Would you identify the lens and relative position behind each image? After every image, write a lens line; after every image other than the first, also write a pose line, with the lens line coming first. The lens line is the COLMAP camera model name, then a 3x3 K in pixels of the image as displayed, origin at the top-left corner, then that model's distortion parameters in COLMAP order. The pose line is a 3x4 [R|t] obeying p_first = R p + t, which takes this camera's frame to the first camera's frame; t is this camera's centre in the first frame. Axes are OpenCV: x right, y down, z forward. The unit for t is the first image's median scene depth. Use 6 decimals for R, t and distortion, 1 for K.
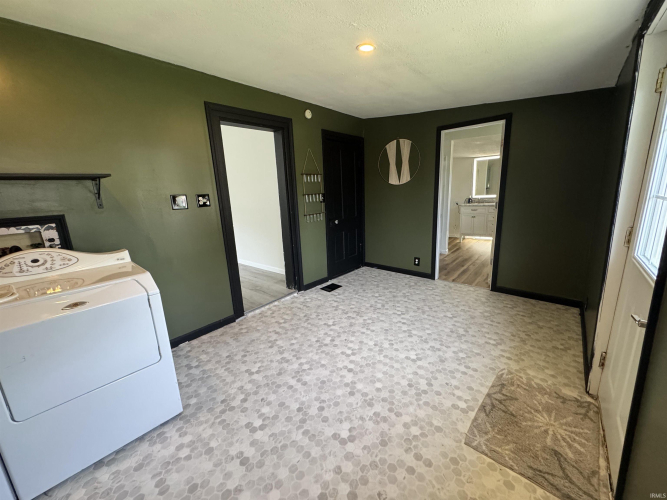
lens RADIAL K [[265.1, 0, 333.9], [0, 265.1, 248.9], [0, 0, 1]] dist [-0.001839, 0.000141]
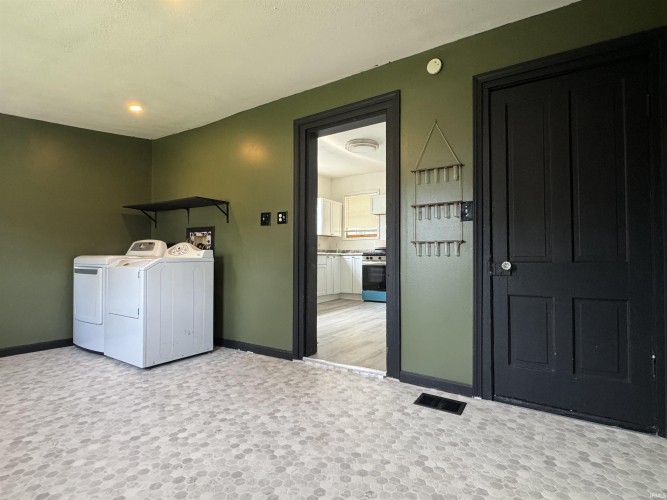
lens RADIAL K [[345.3, 0, 334.5], [0, 345.3, 251.5], [0, 0, 1]] dist [0.000149, -0.001156]
pose [[0.140226, 0.024137, -0.989825, 0.882197], [-0.224563, 0.974426, -0.008052, -0.099741], [0.964317, 0.223407, 0.142060, 1.118758]]
